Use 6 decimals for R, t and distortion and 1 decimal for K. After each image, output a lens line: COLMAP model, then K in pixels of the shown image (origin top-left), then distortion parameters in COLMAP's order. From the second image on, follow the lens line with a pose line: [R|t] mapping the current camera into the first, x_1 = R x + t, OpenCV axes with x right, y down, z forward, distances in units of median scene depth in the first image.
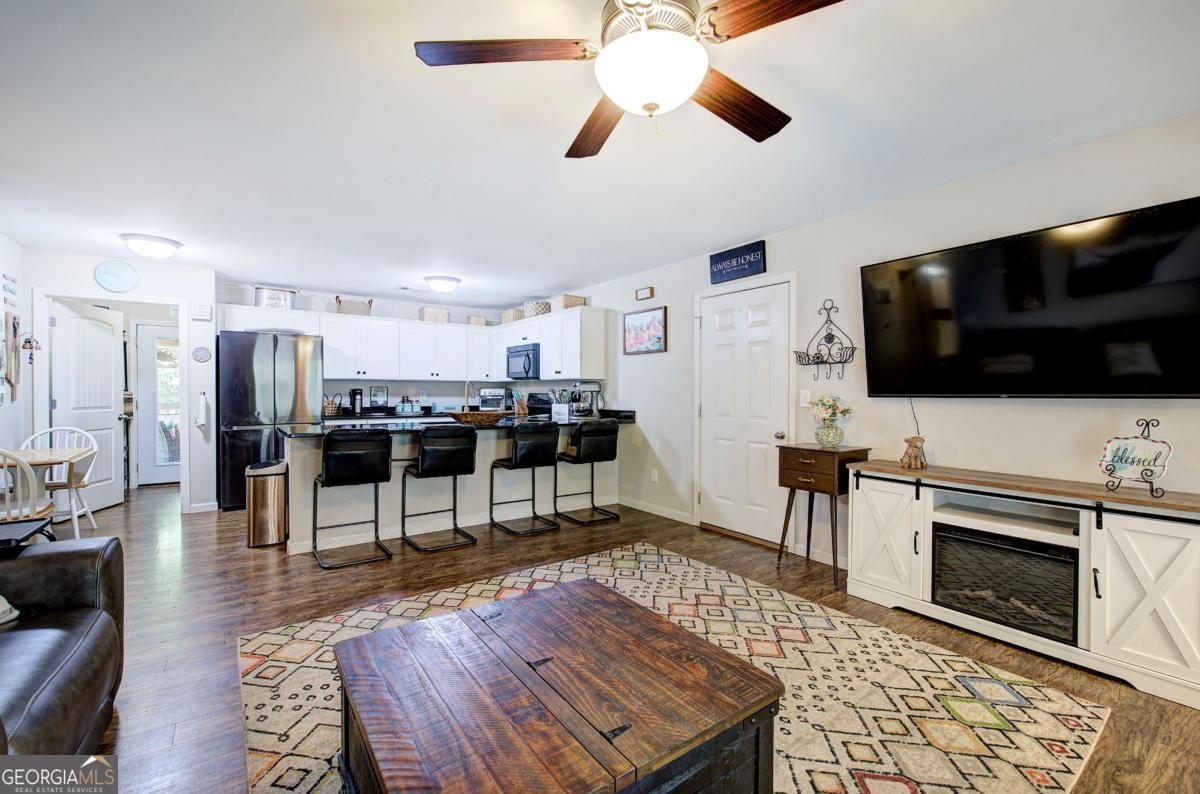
lens RADIAL K [[509.4, 0, 601.6], [0, 509.4, 394.8], [0, 0, 1]] dist [0.000554, -0.000263]
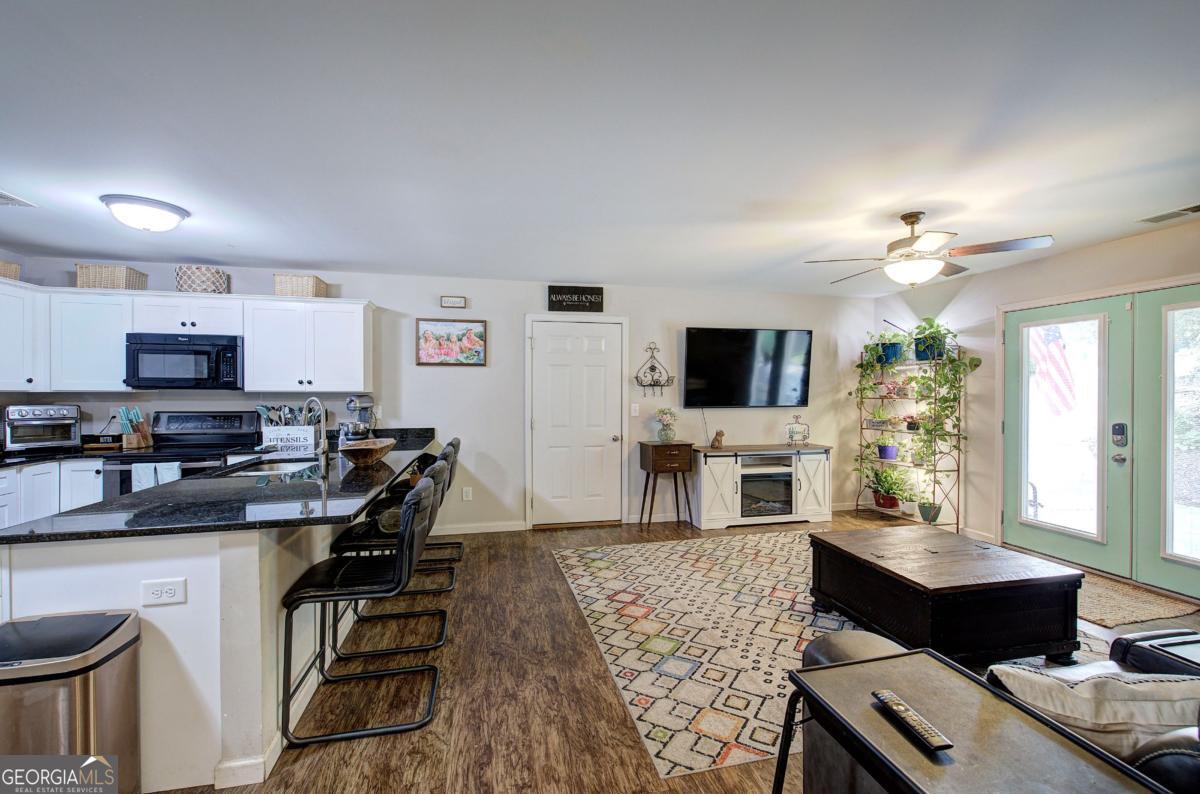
lens RADIAL K [[509.4, 0, 605.7], [0, 509.4, 397.0], [0, 0, 1]] dist [0.000554, -0.000263]
pose [[0.389302, -0.010510, 0.921050, -0.916405], [0.008533, 0.999933, 0.007803, -0.040084], [-0.921071, 0.004822, 0.389366, 0.522116]]
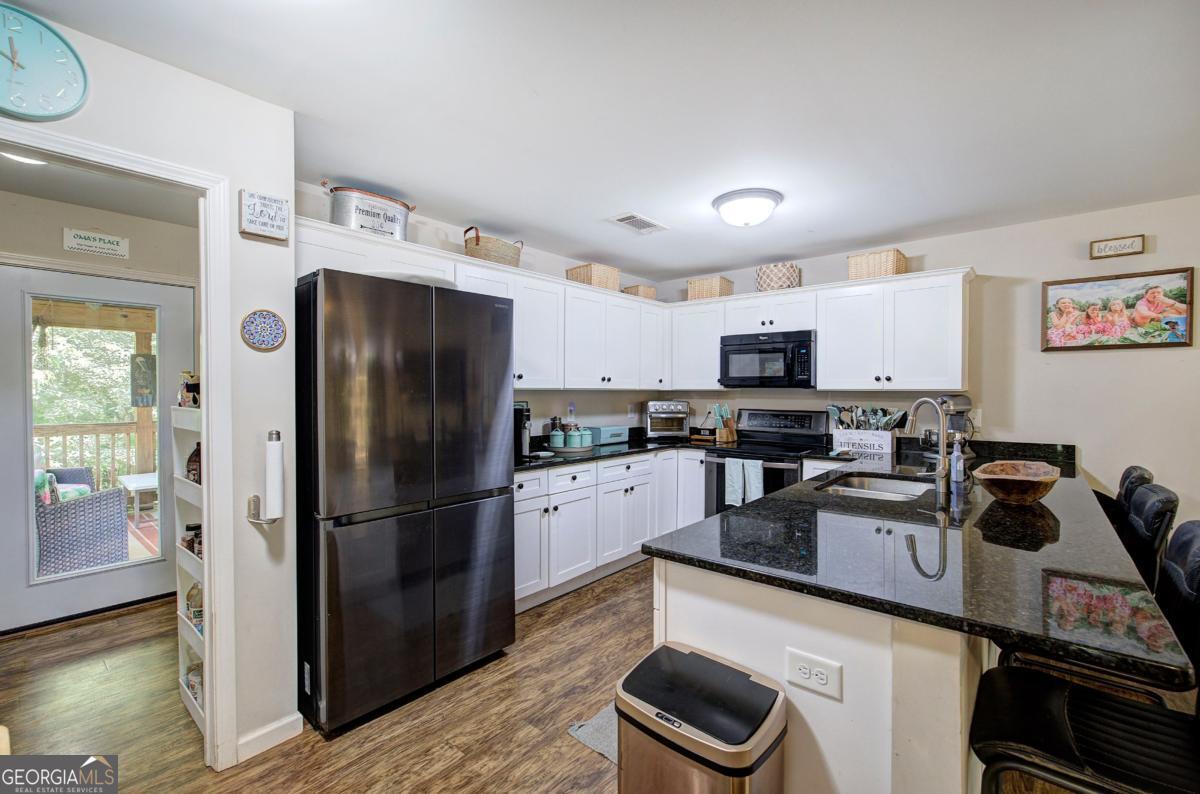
lens RADIAL K [[509.4, 0, 607.1], [0, 509.4, 394.7], [0, 0, 1]] dist [0.000554, -0.000263]
pose [[0.971039, -0.002399, 0.238909, -0.854768], [0.002297, 0.999997, 0.000703, -0.042218], [-0.238910, -0.000134, 0.971042, 0.784685]]
